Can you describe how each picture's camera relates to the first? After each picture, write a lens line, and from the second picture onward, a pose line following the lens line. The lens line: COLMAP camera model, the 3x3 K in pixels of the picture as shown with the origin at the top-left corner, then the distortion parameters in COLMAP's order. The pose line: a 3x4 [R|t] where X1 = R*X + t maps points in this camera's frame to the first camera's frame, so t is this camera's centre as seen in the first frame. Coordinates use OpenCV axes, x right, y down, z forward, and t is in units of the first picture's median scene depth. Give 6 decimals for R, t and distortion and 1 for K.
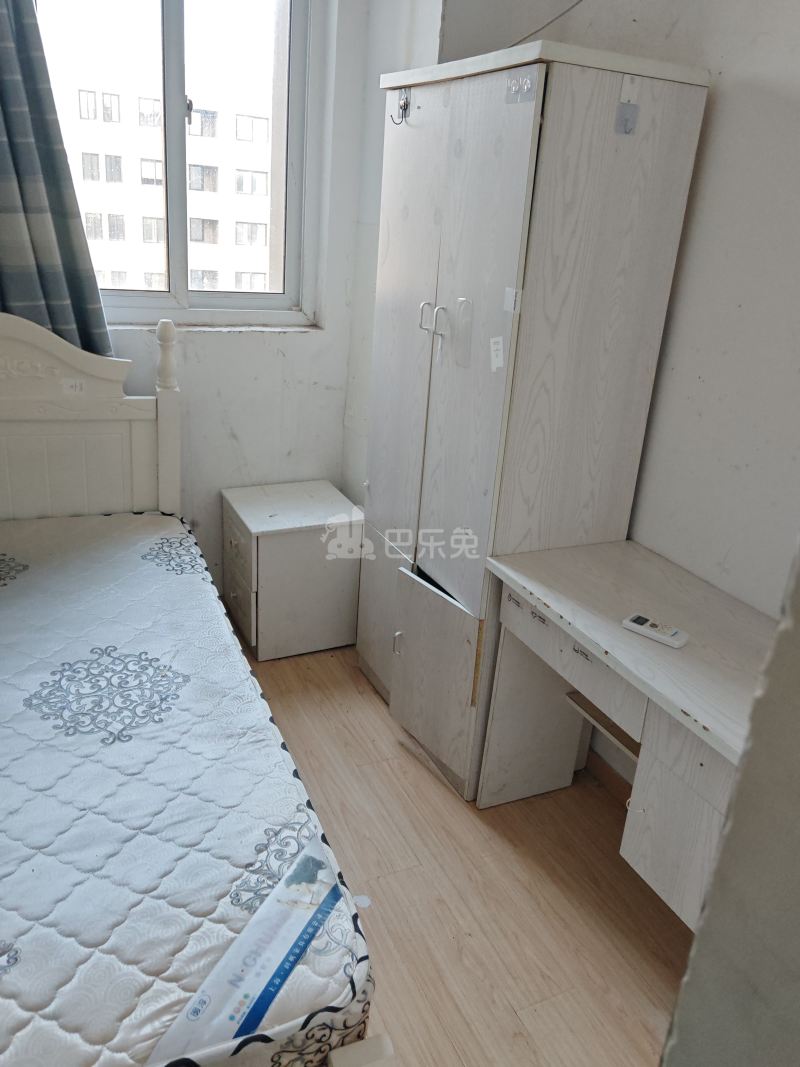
lens RADIAL K [[846.1, 0, 416.5], [0, 846.1, 532.7], [0, 0, 1]] dist [0.027006, 0.003024]
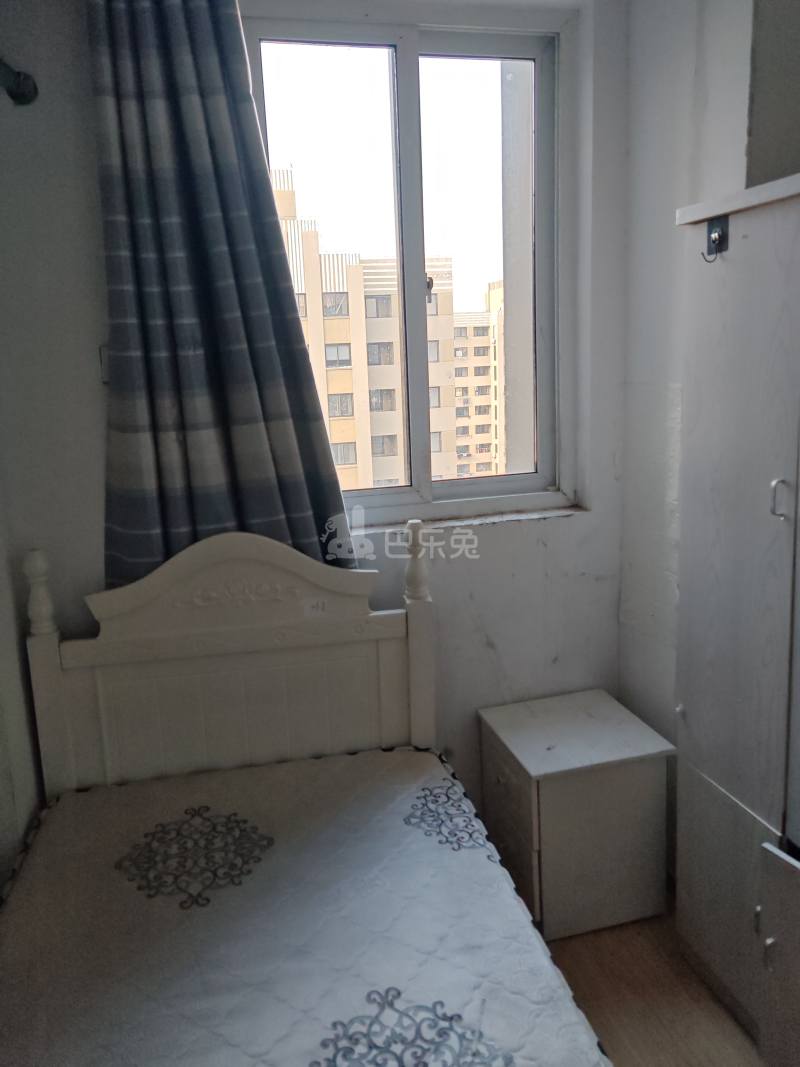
lens RADIAL K [[816.8, 0, 400.0], [0, 816.8, 533.5], [0, 0, 1]] dist [0.031703, -0.001500]
pose [[0.974455, -0.076610, -0.211110, -0.153877], [0.041988, 0.985591, -0.163850, -0.116352], [0.220621, 0.150801, 0.963631, 0.233455]]
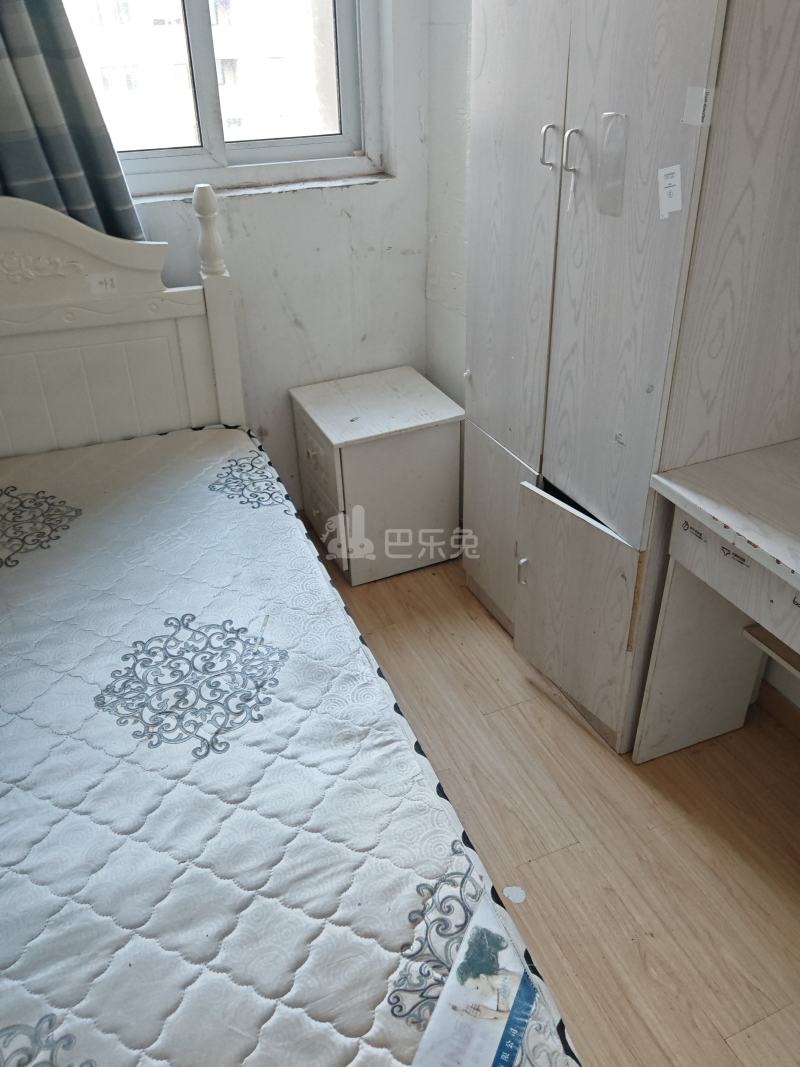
lens RADIAL K [[826.0, 0, 400.0], [0, 826.0, 533.5], [0, 0, 1]] dist [0.011110, 0.001290]
pose [[0.994184, -0.061776, -0.088220, -0.070902], [0.076854, 0.980788, 0.179299, -0.061871], [0.075449, -0.185036, 0.979831, 0.216891]]
